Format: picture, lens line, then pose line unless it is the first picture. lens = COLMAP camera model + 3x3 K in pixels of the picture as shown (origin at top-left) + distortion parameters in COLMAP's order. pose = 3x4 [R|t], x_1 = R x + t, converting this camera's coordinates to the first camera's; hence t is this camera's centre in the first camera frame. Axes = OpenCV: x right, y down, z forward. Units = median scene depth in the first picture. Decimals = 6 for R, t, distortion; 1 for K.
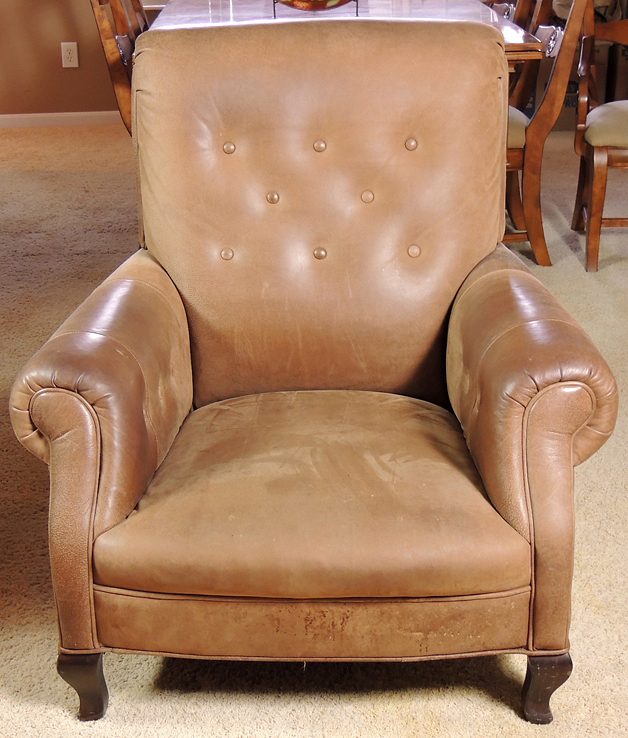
lens RADIAL K [[1222.0, 0, 314.1], [0, 1222.0, 367.8], [0, 0, 1]] dist [-0.046673, 0.000000]
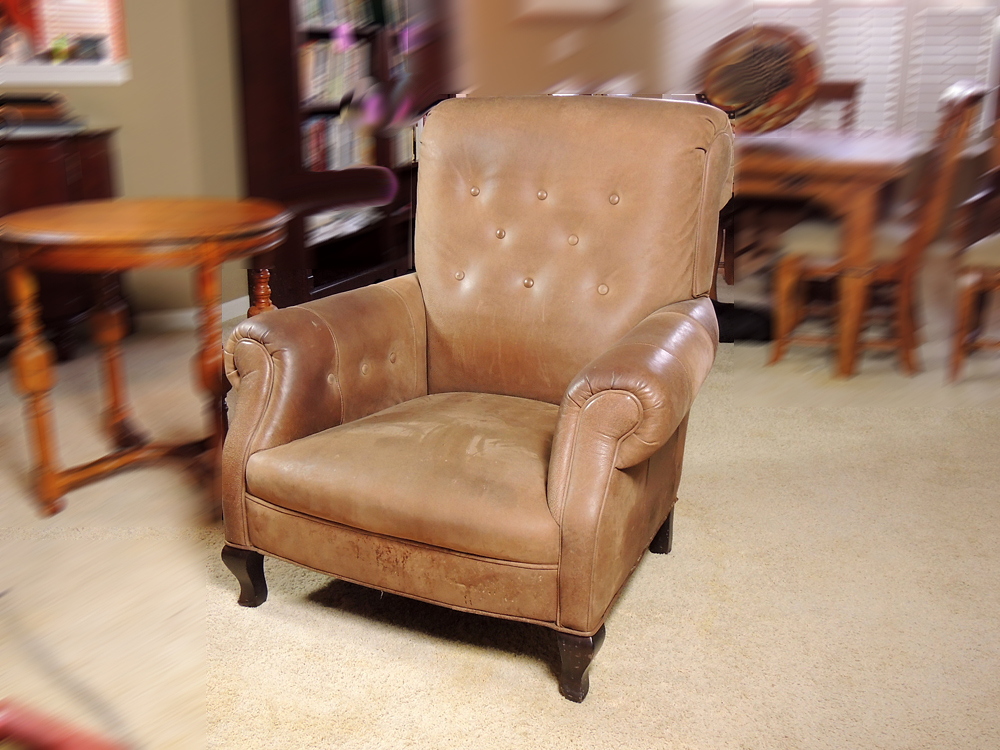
lens RADIAL K [[1018.8, 0, 499.3], [0, 1018.8, 377.2], [0, 0, 1]] dist [-0.039315, 0.000000]
pose [[0.912057, 0.142982, -0.384328, 0.459330], [-0.176118, 0.982981, -0.052250, 0.066968], [0.370316, 0.115342, 0.921717, 0.096428]]
